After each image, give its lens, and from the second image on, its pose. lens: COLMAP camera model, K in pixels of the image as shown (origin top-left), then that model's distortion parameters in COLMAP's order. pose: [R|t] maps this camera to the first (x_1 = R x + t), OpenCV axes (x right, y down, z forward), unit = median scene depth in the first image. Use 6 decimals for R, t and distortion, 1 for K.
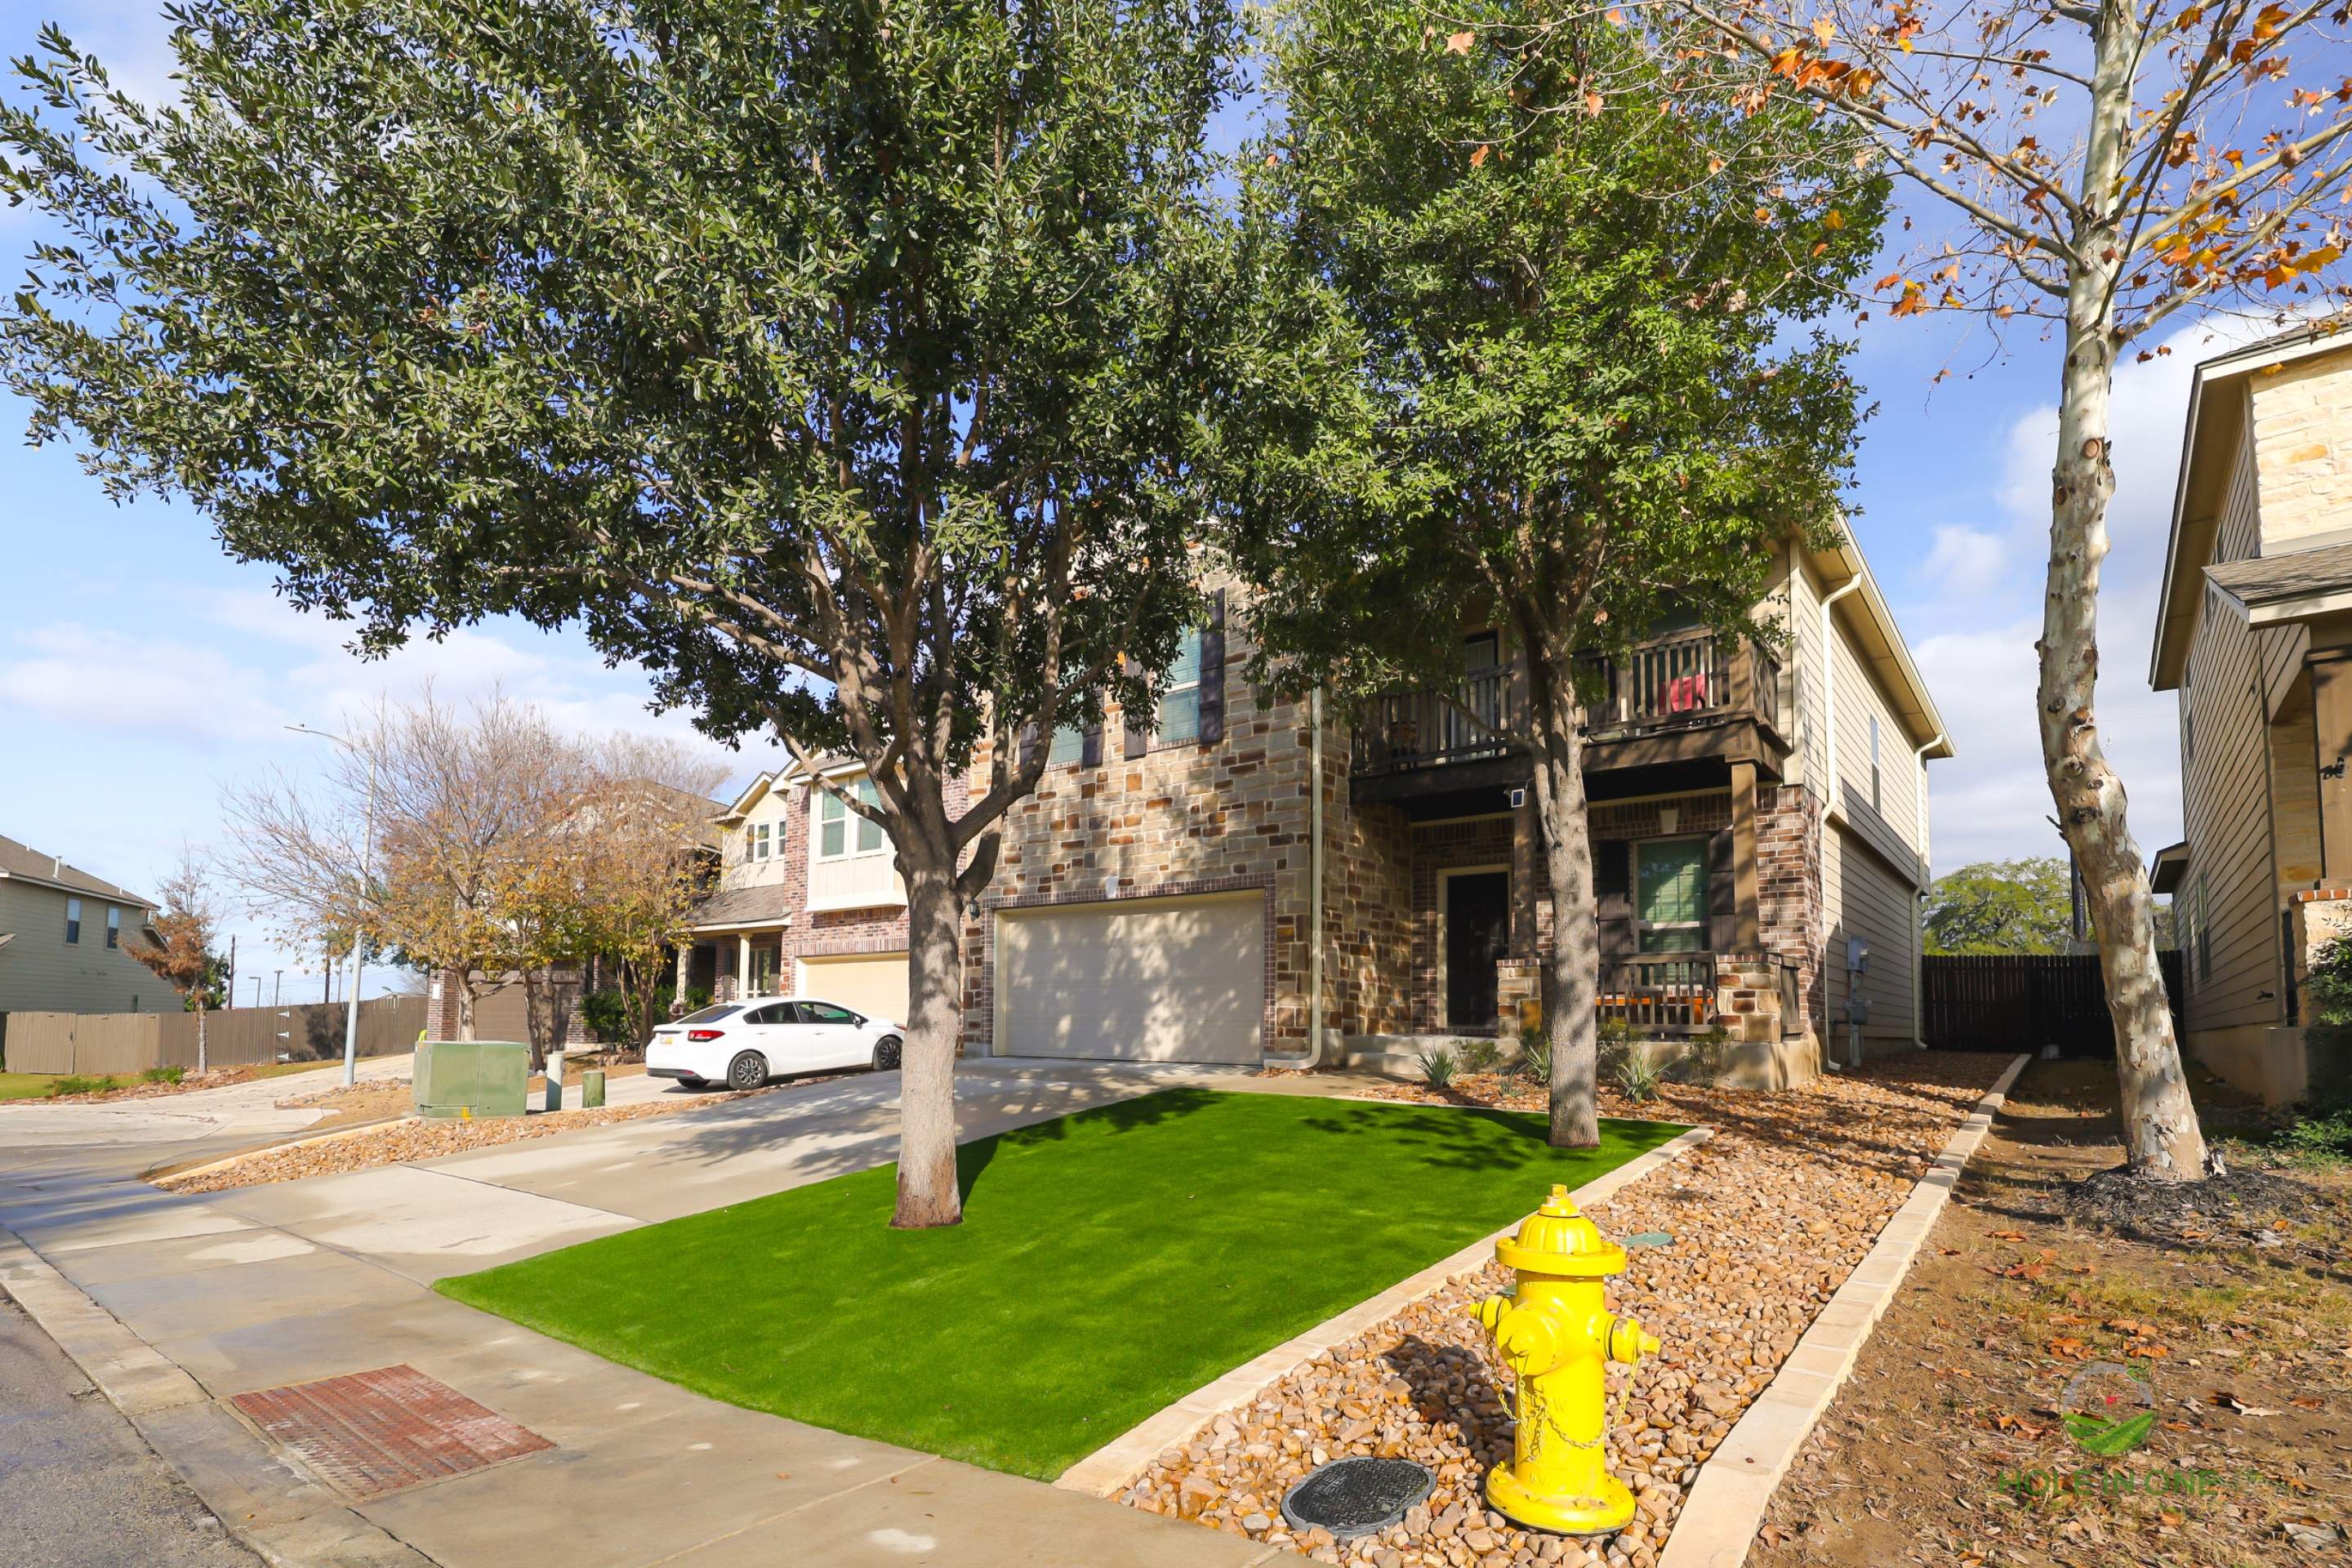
lens RADIAL K [[1138.0, 0, 1165.7], [0, 1138.0, 942.5], [0, 0, 1]] dist [0.001634, 0.000392]
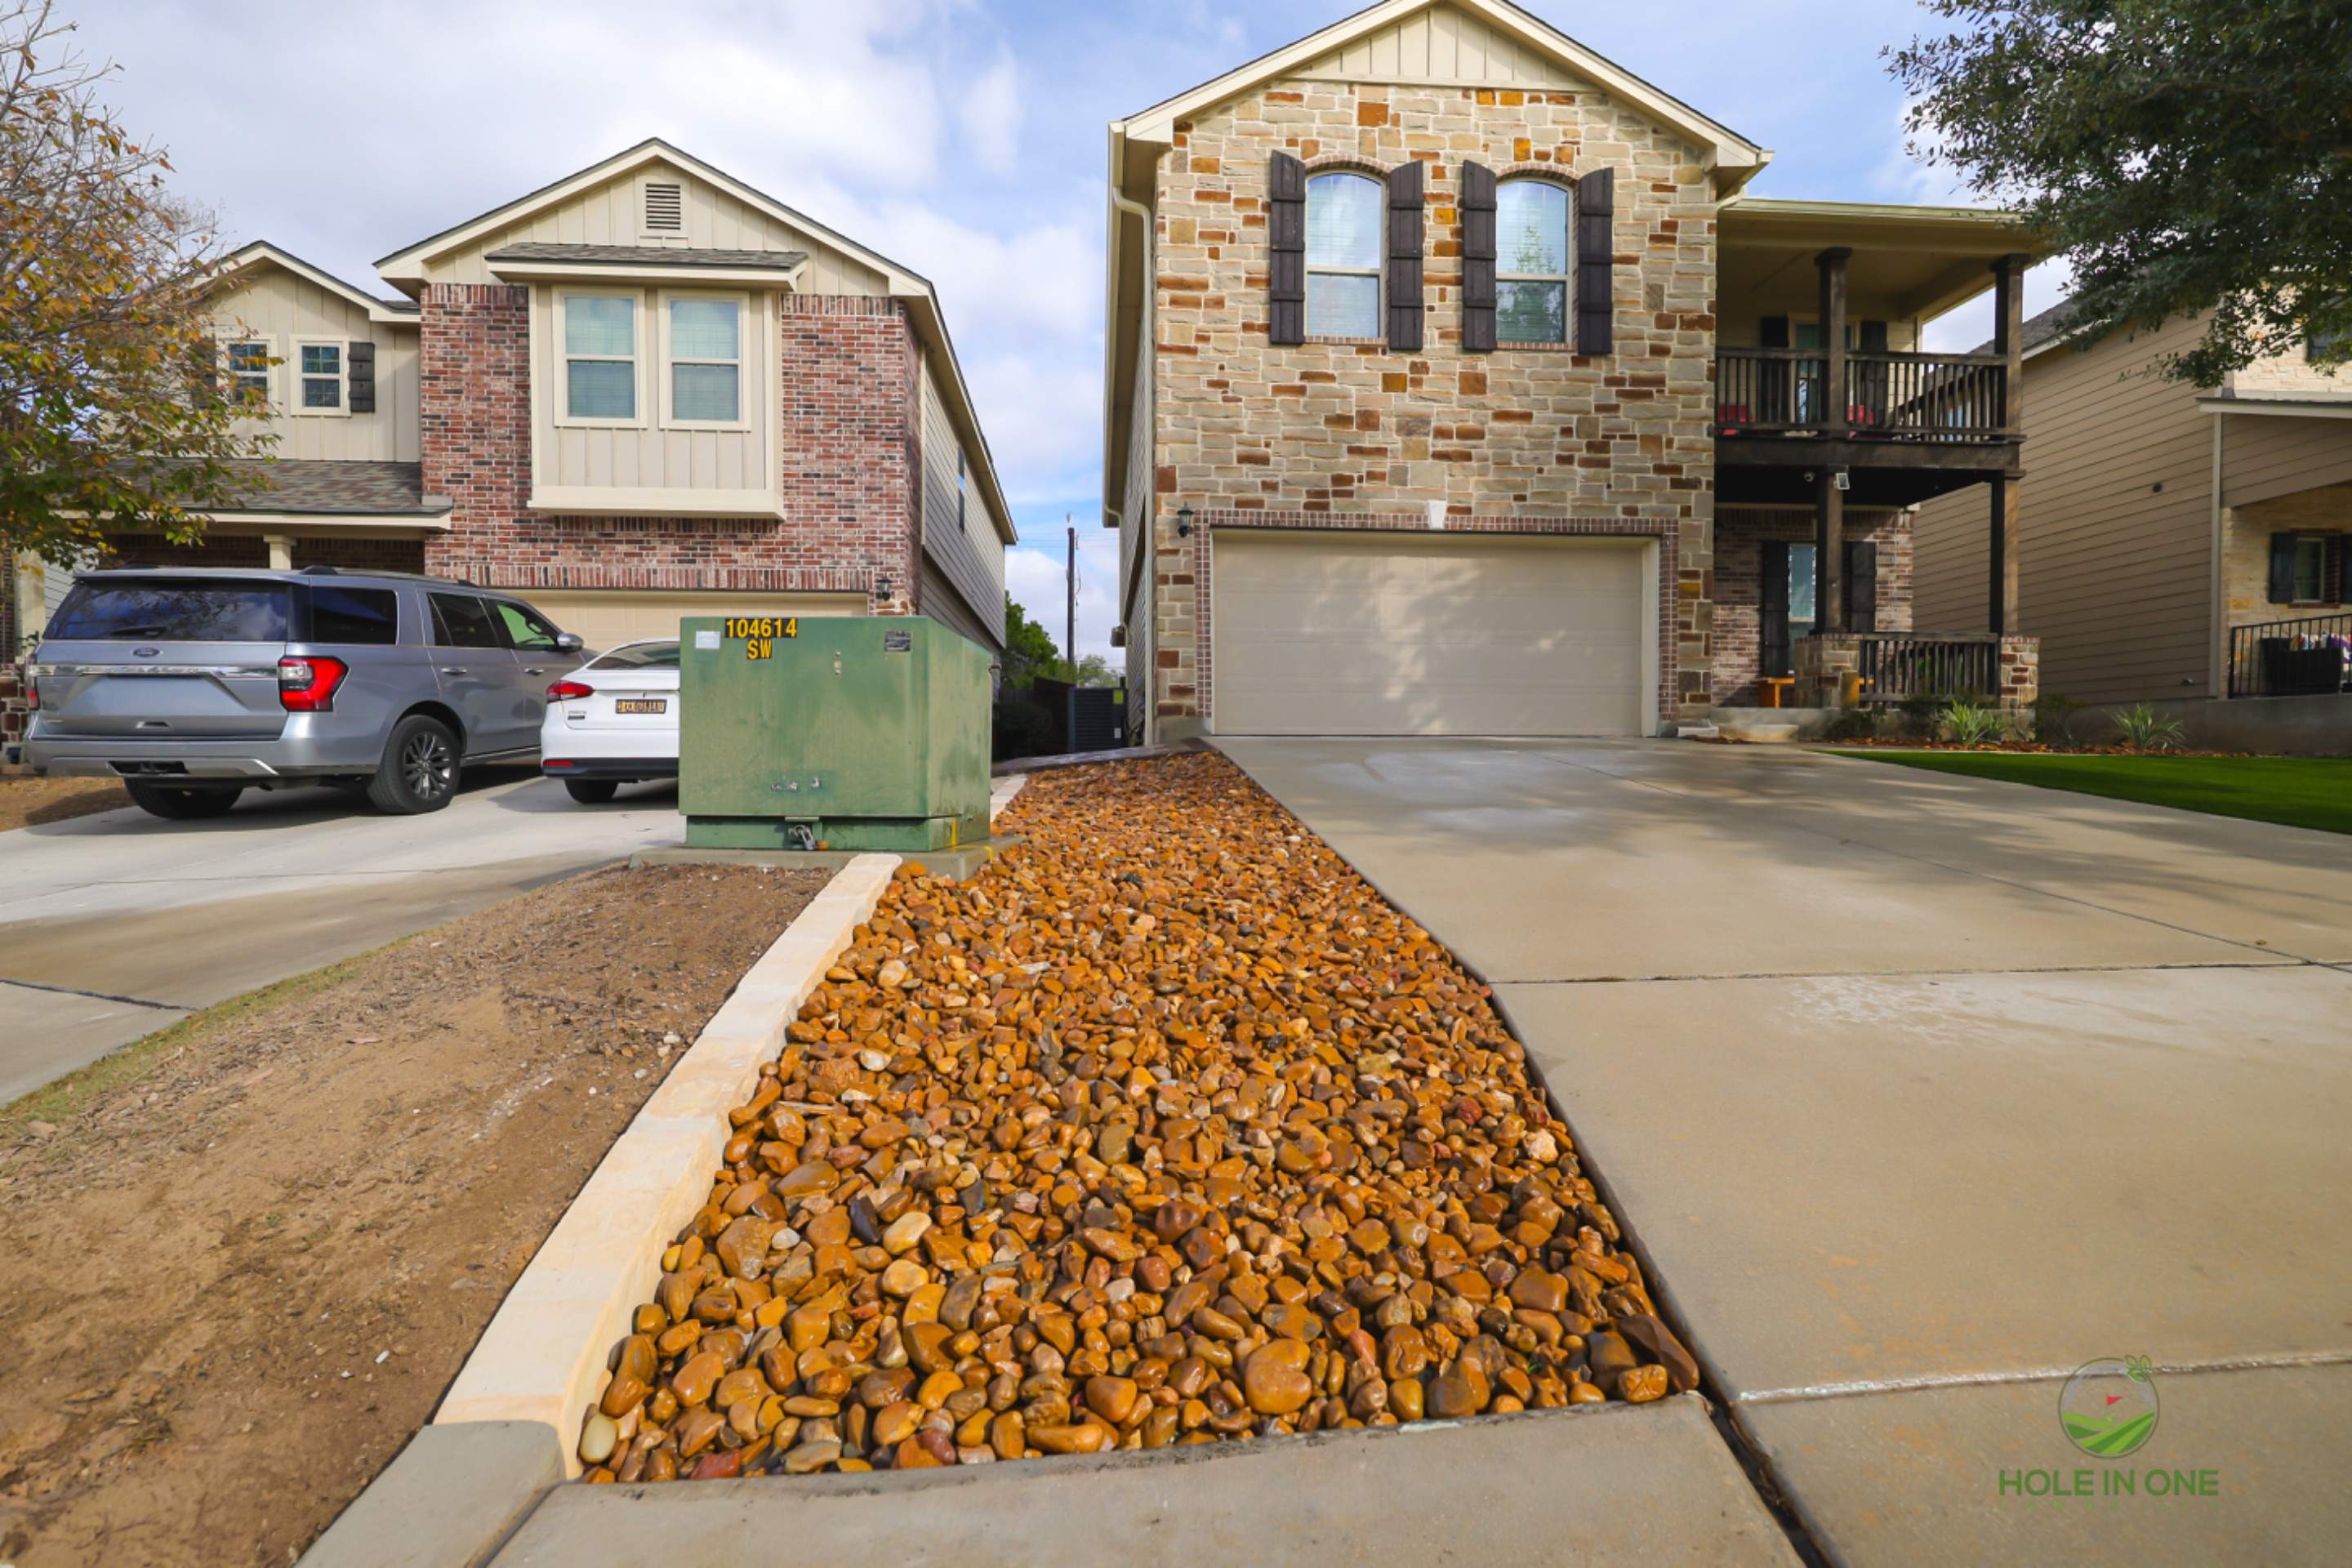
lens RADIAL K [[970.3, 0, 1166.3], [0, 970.3, 779.1], [0, 0, 1]] dist [0.000964, -0.000100]
pose [[0.729238, -0.020606, 0.683950, -0.679964], [-0.043438, 0.996136, 0.076325, 0.094646], [-0.682881, -0.085369, 0.725525, 0.662632]]
